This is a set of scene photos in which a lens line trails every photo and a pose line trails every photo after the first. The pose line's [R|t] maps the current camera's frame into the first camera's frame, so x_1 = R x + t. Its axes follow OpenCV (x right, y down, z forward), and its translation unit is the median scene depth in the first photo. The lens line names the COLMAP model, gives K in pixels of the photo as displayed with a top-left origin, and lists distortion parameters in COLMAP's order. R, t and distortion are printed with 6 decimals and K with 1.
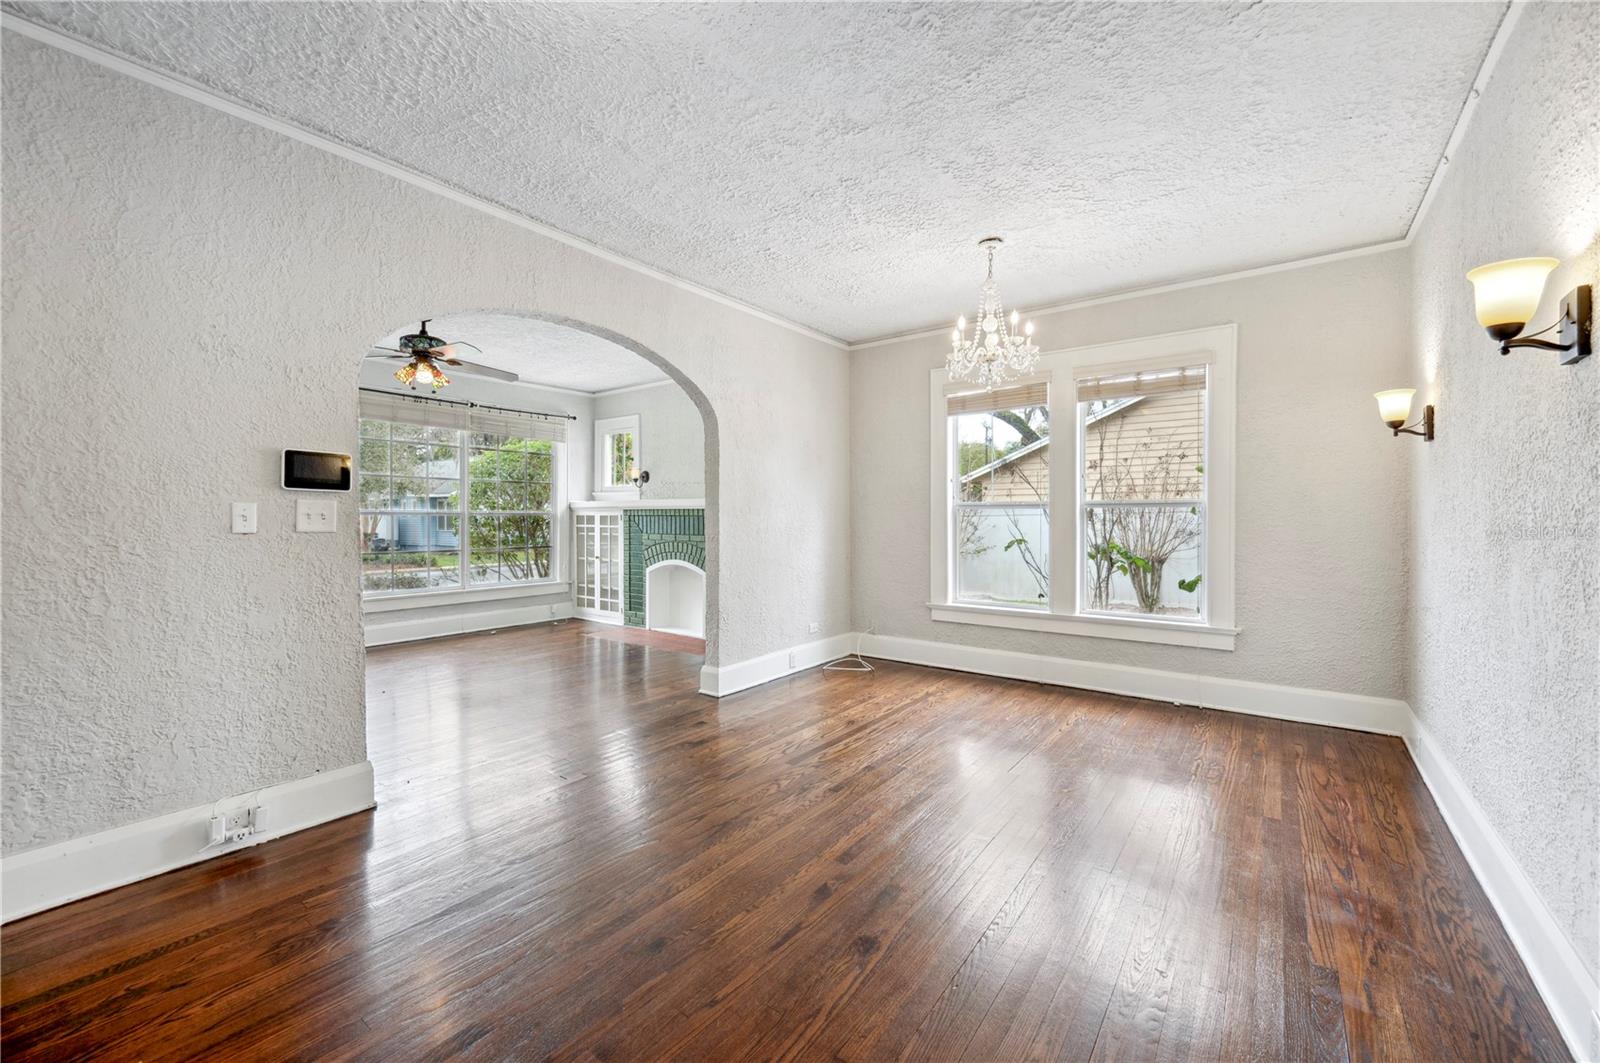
lens RADIAL K [[634.6, 0, 804.4], [0, 634.6, 523.2], [0, 0, 1]] dist [0.000498, 0.000008]
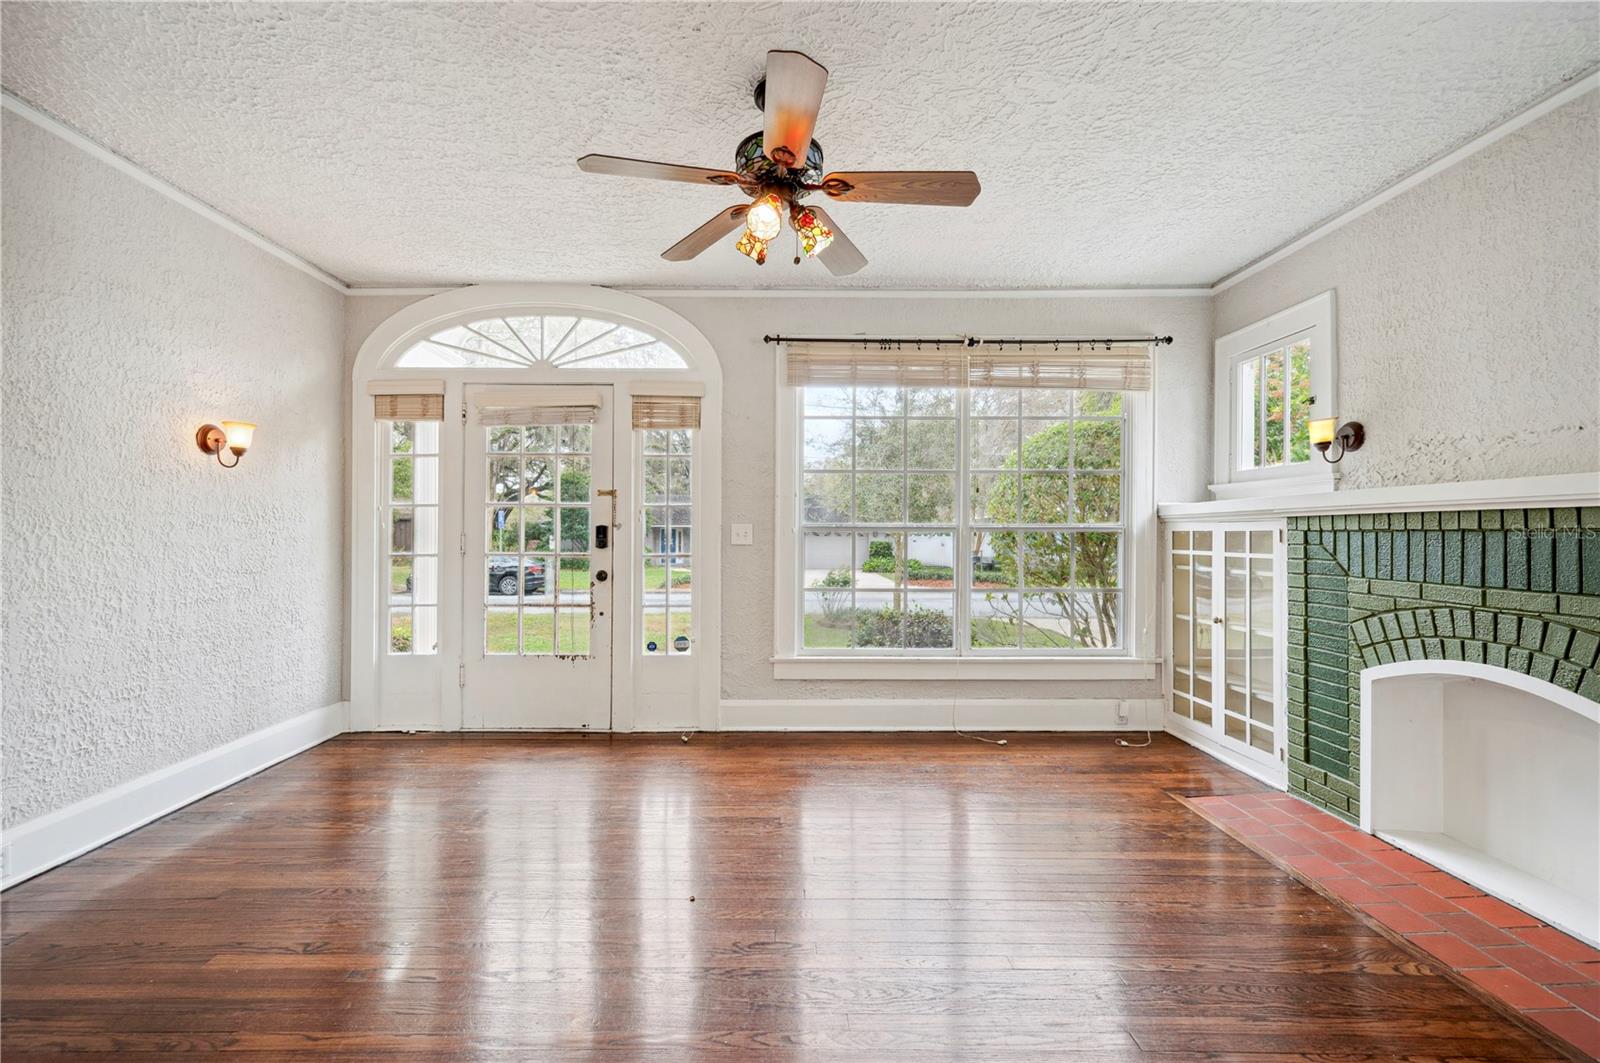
lens RADIAL K [[653.1, 0, 780.1], [0, 653.1, 531.1], [0, 0, 1]] dist [0.001520, 0.000086]
pose [[0.603572, -0.002602, -0.797304, -0.150100], [-0.010313, 0.999886, -0.011070, -0.003993], [0.797241, 0.014904, 0.603477, 0.494180]]
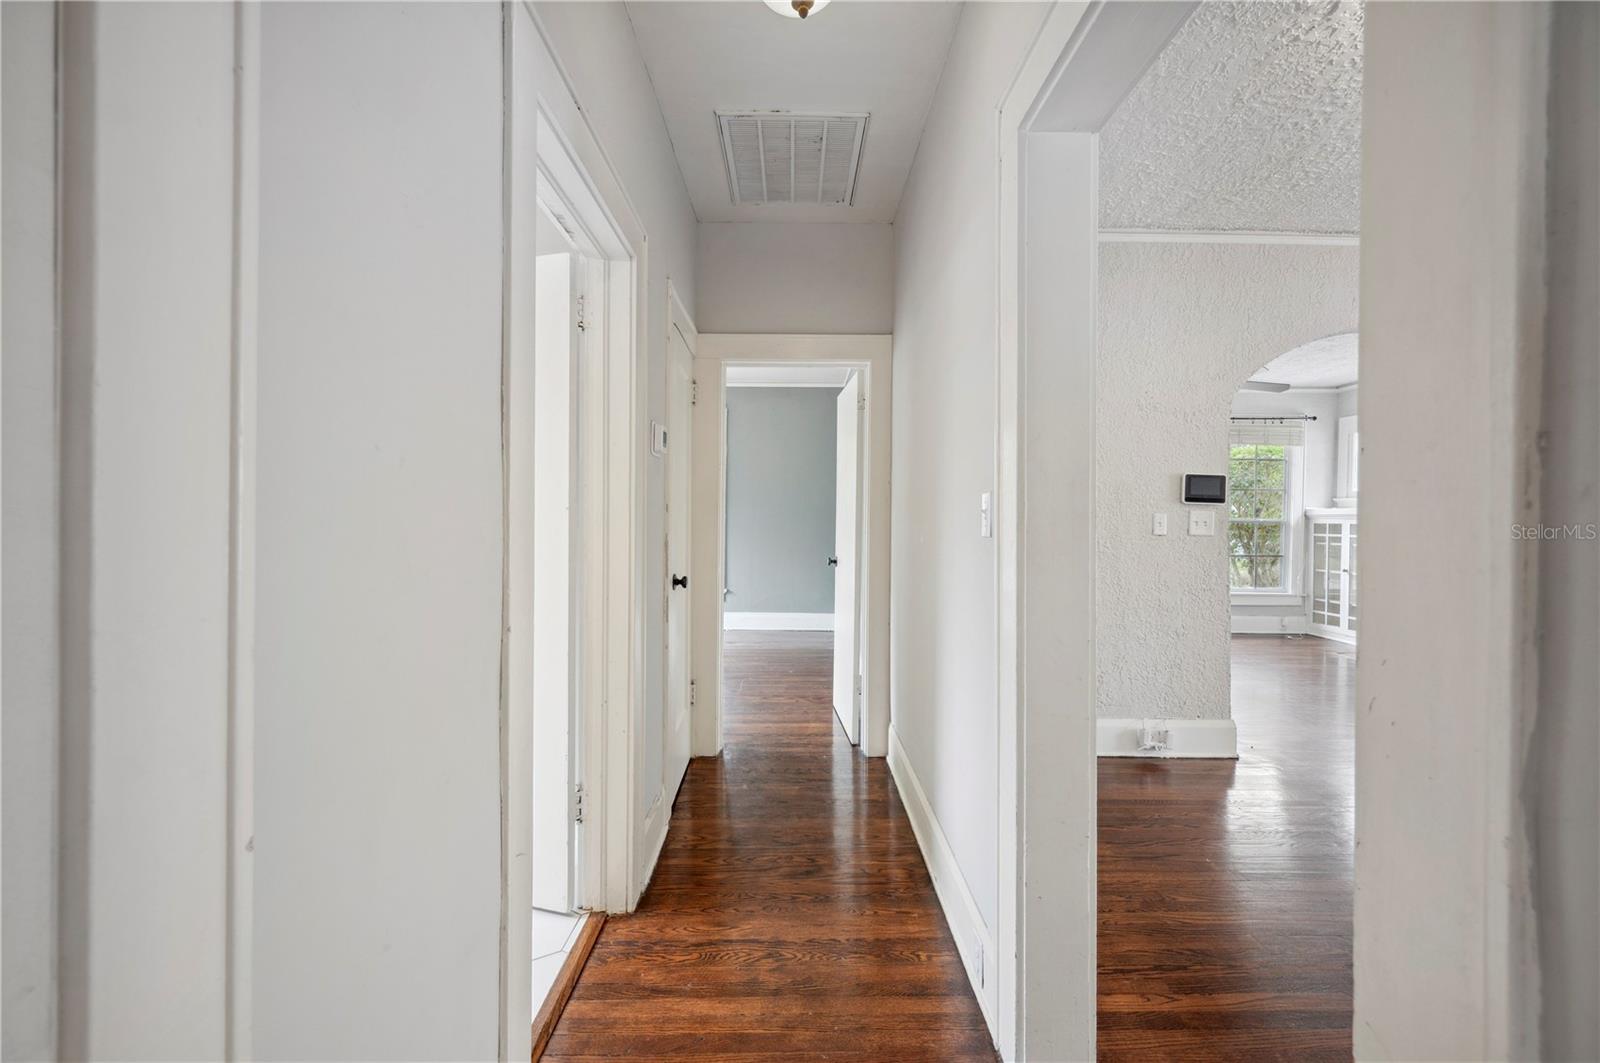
lens RADIAL K [[634.6, 0, 804.4], [0, 634.6, 523.2], [0, 0, 1]] dist [0.000498, 0.000008]
pose [[0.605477, 0.012825, -0.795760, -0.083208], [-0.020377, 0.999792, 0.000609, 0.001762], [0.795602, 0.015847, 0.605612, -0.170512]]
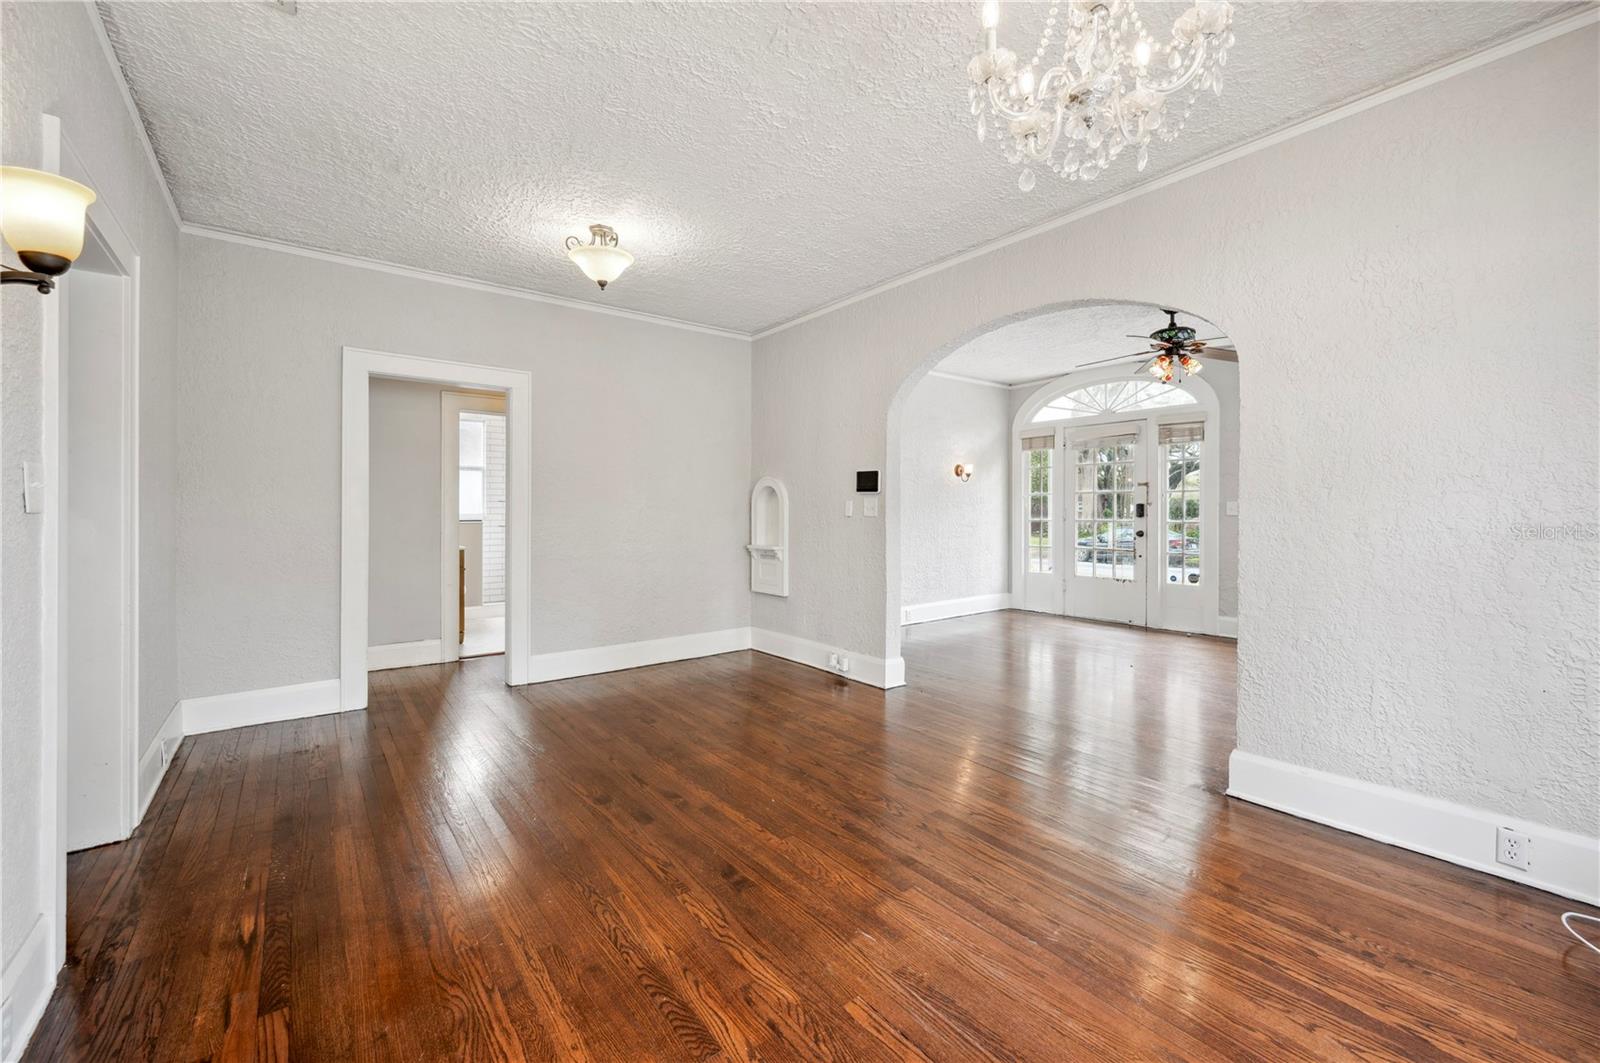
lens RADIAL K [[652.2, 0, 808.0], [0, 652.2, 508.8], [0, 0, 1]] dist [-0.000880, -0.000138]
pose [[-0.261952, -0.003143, -0.965076, 0.380809], [-0.008406, 0.999964, -0.000976, -0.001216], [0.965044, 0.007856, -0.261969, 0.494226]]
